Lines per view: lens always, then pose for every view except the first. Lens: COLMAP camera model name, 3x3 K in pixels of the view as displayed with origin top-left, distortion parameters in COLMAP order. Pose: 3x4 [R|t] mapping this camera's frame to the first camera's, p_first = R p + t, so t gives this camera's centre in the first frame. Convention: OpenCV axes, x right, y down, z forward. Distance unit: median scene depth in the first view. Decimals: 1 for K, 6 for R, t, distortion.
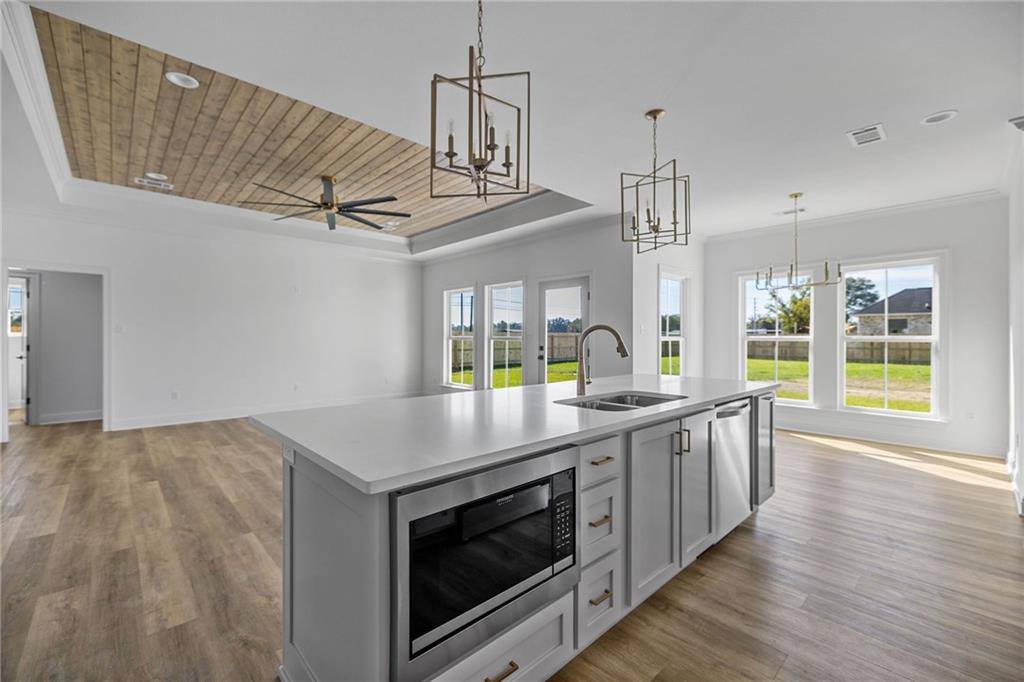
lens RADIAL K [[429.8, 0, 504.9], [0, 429.8, 336.5], [0, 0, 1]] dist [-0.001090, 0.000137]
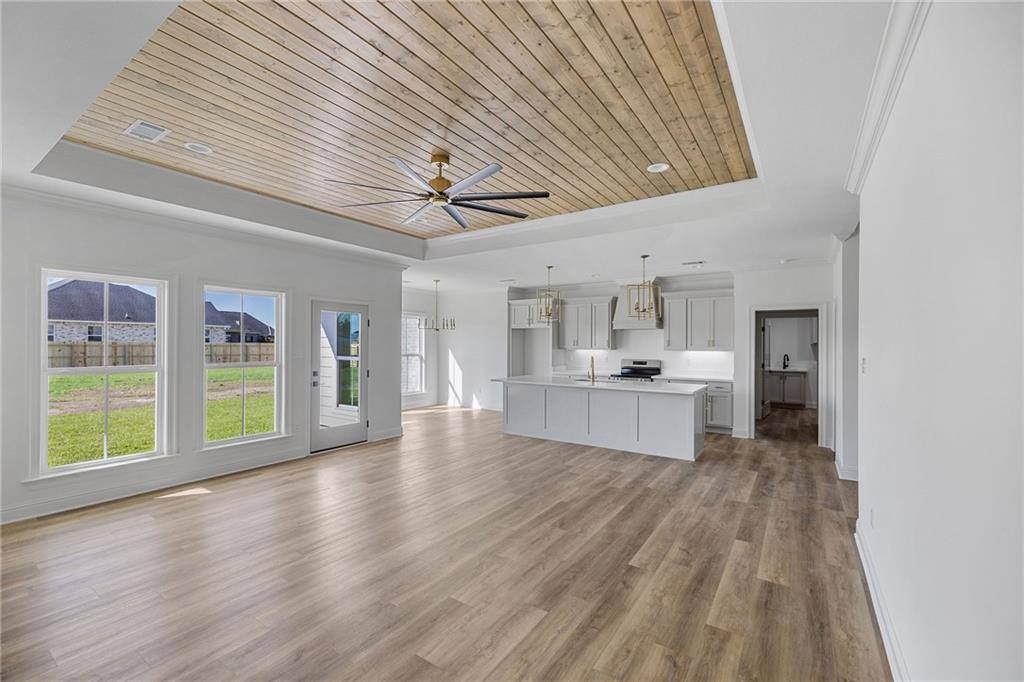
lens RADIAL K [[432.3, 0, 504.6], [0, 432.3, 341.8], [0, 0, 1]] dist [0.000630, 0.000065]
pose [[-0.223147, 0.001665, 0.974783, -1.012402], [-0.007146, 0.999969, -0.003343, -0.045022], [-0.974759, -0.007712, -0.223128, 0.924903]]
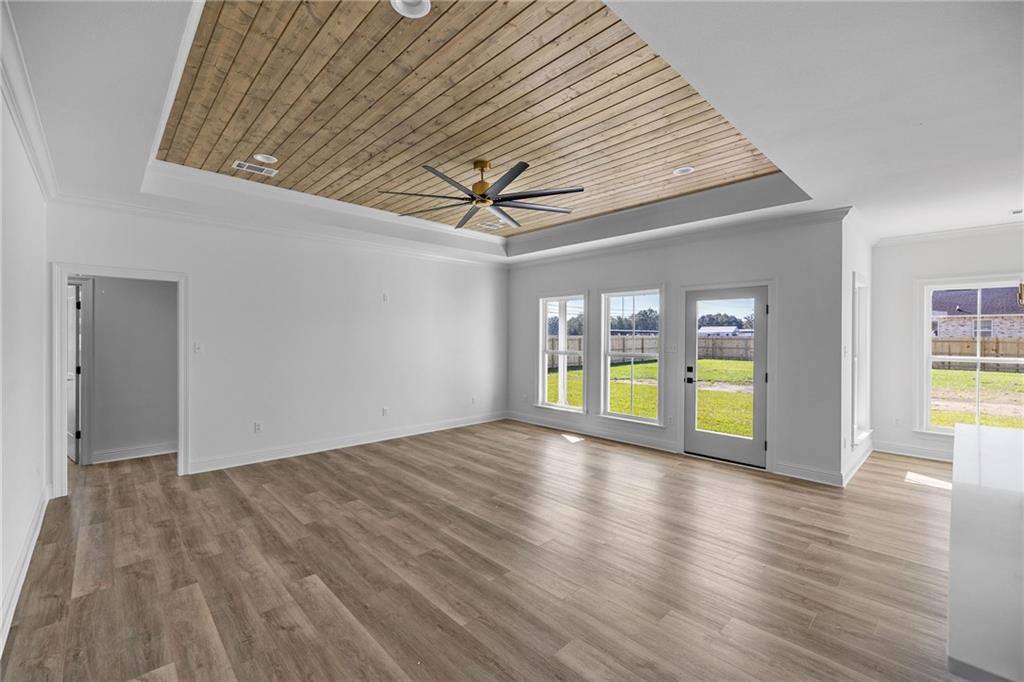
lens RADIAL K [[429.8, 0, 504.9], [0, 429.8, 336.5], [0, 0, 1]] dist [-0.001090, 0.000137]
pose [[0.999900, 0.002167, 0.013962, -0.330381], [-0.002215, 0.999991, 0.003484, -0.045059], [-0.013955, -0.003514, 0.999896, 0.179382]]
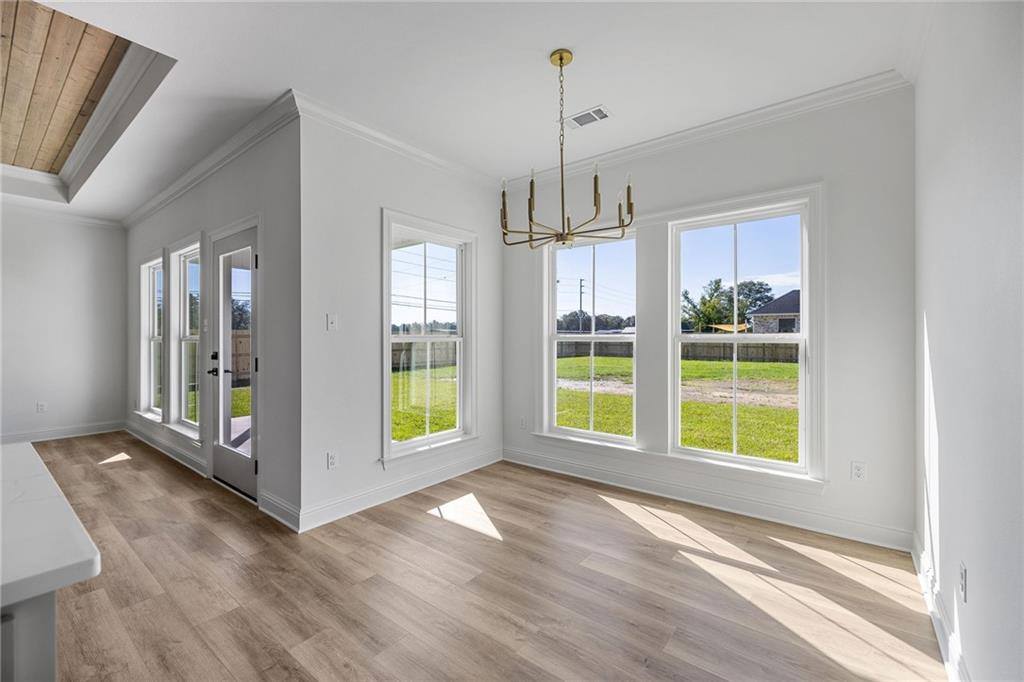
lens RADIAL K [[429.8, 0, 504.9], [0, 429.8, 336.5], [0, 0, 1]] dist [-0.001090, 0.000137]
pose [[0.988234, -0.002163, 0.152932, 0.436072], [0.002043, 0.999997, 0.000938, 0.001370], [-0.152933, -0.000614, 0.988236, 0.413554]]
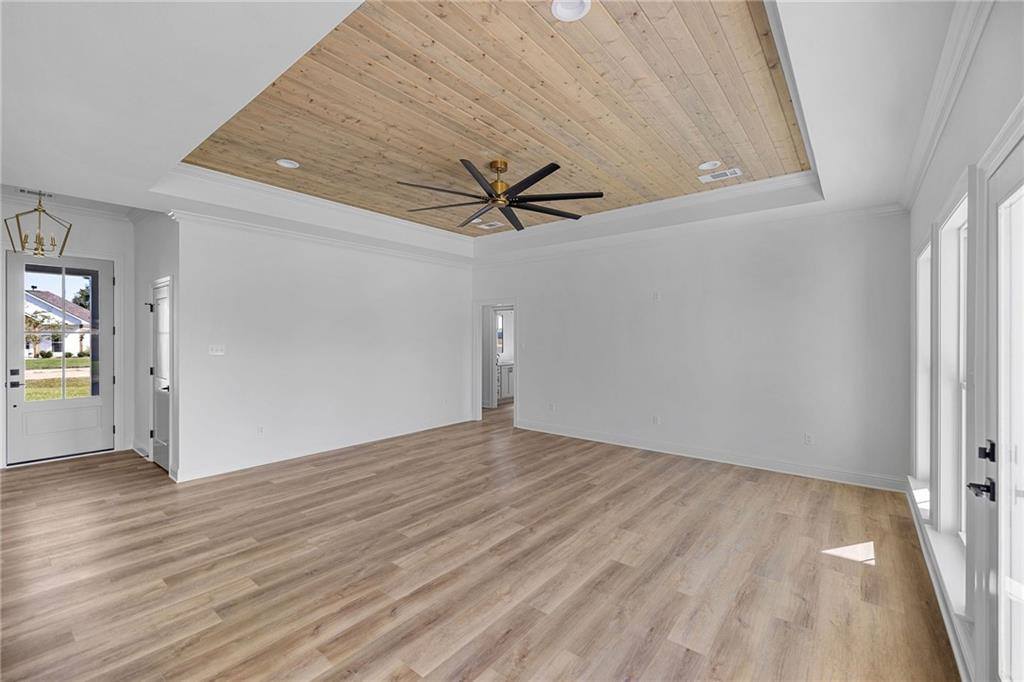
lens RADIAL K [[429.8, 0, 504.9], [0, 429.8, 336.5], [0, 0, 1]] dist [-0.001090, 0.000137]
pose [[0.139113, -0.003691, -0.990270, 0.325777], [0.001967, 0.999992, -0.003451, -0.041795], [0.990275, -0.001468, 0.139119, 0.788872]]
